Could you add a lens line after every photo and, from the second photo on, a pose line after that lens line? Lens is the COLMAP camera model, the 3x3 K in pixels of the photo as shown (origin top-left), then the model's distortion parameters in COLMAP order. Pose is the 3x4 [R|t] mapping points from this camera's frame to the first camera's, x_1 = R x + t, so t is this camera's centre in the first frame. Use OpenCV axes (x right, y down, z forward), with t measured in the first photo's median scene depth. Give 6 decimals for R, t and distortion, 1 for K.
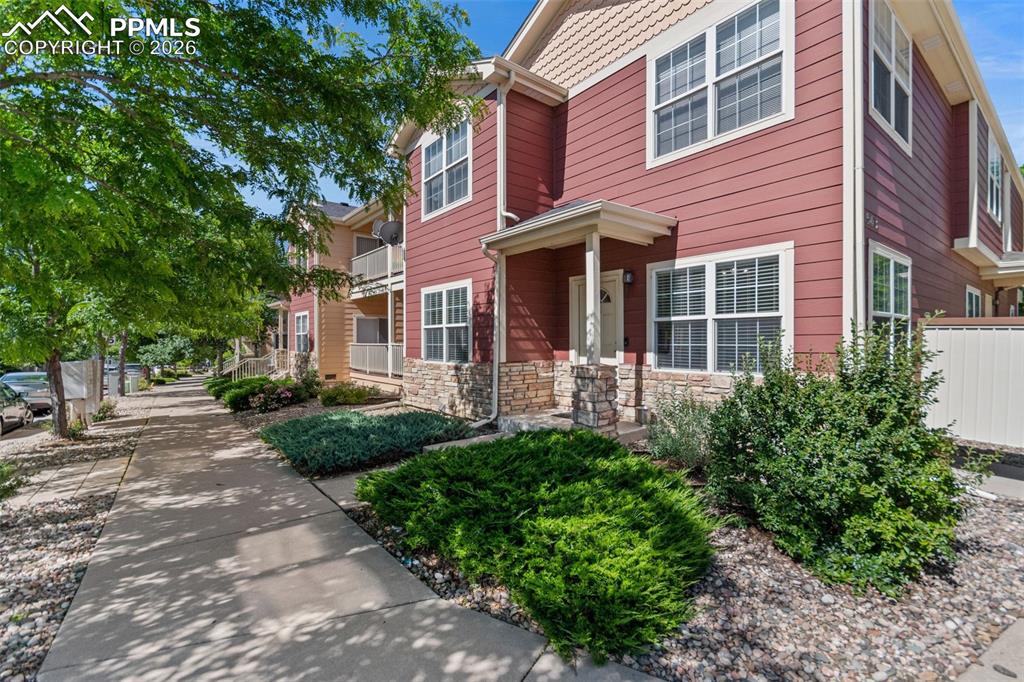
lens RADIAL K [[461.4, 0, 514.0], [0, 461.4, 346.3], [0, 0, 1]] dist [0.015825, -0.000016]
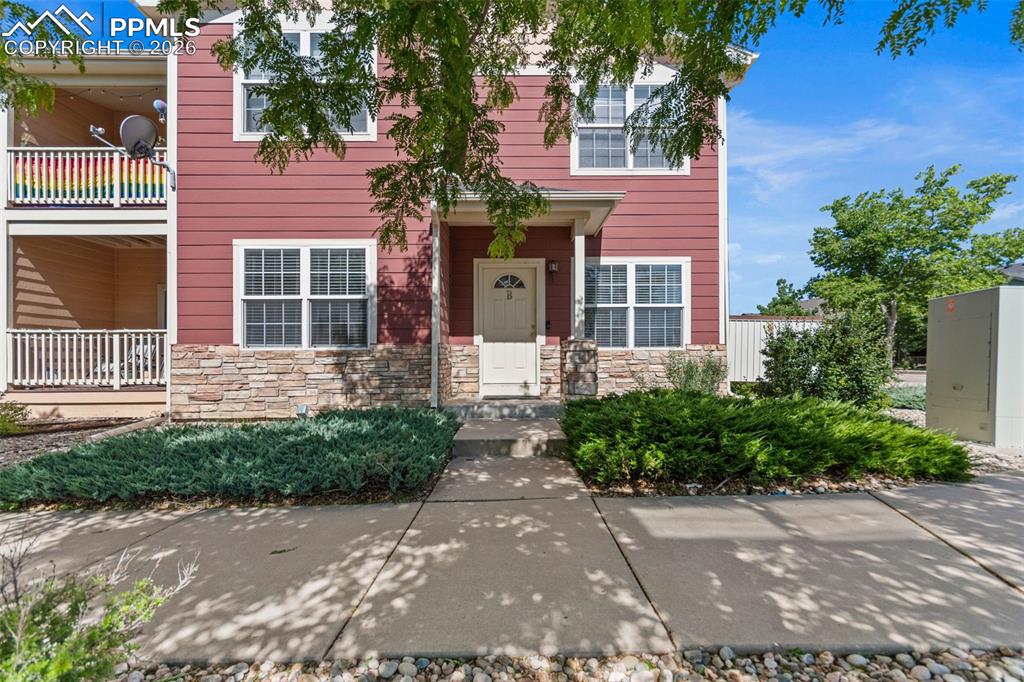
lens RADIAL K [[461.4, 0, 506.5], [0, 461.4, 348.4], [0, 0, 1]] dist [0.015825, -0.000016]
pose [[0.618249, 0.018521, 0.785764, -0.567902], [0.009560, 0.999471, -0.031080, 0.065956], [-0.785924, 0.026727, 0.617745, 0.339636]]
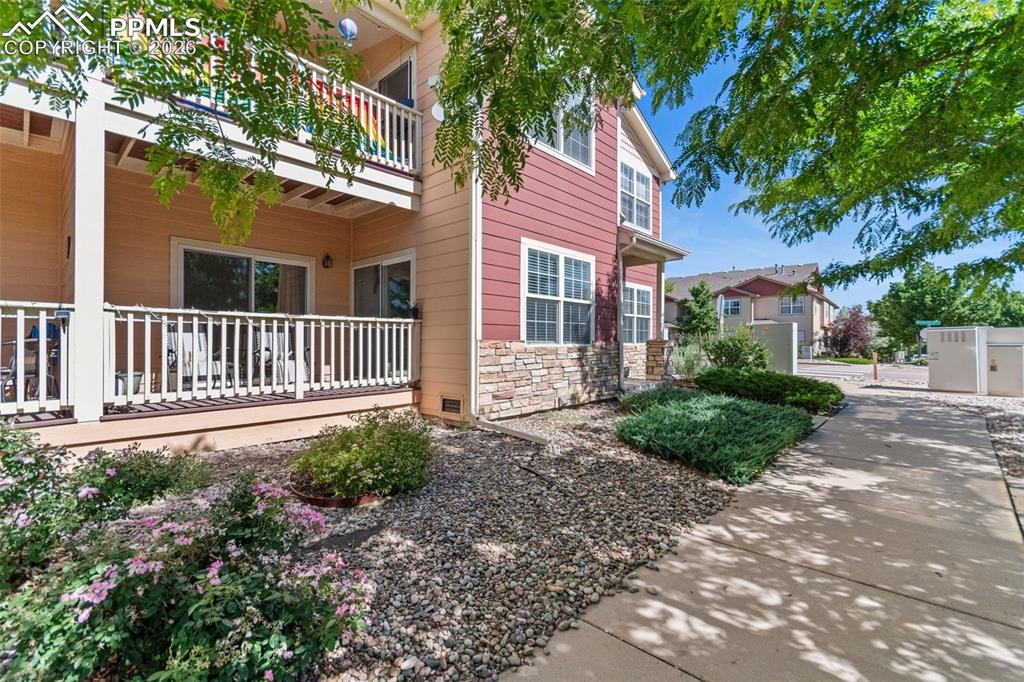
lens RADIAL K [[461.4, 0, 503.5], [0, 461.4, 334.6], [0, 0, 1]] dist [0.015825, -0.000016]
pose [[-0.160626, 0.022947, 0.986749, -1.010463], [0.008575, 0.999724, -0.021852, 0.037091], [-0.986978, 0.004951, -0.160778, 1.341047]]
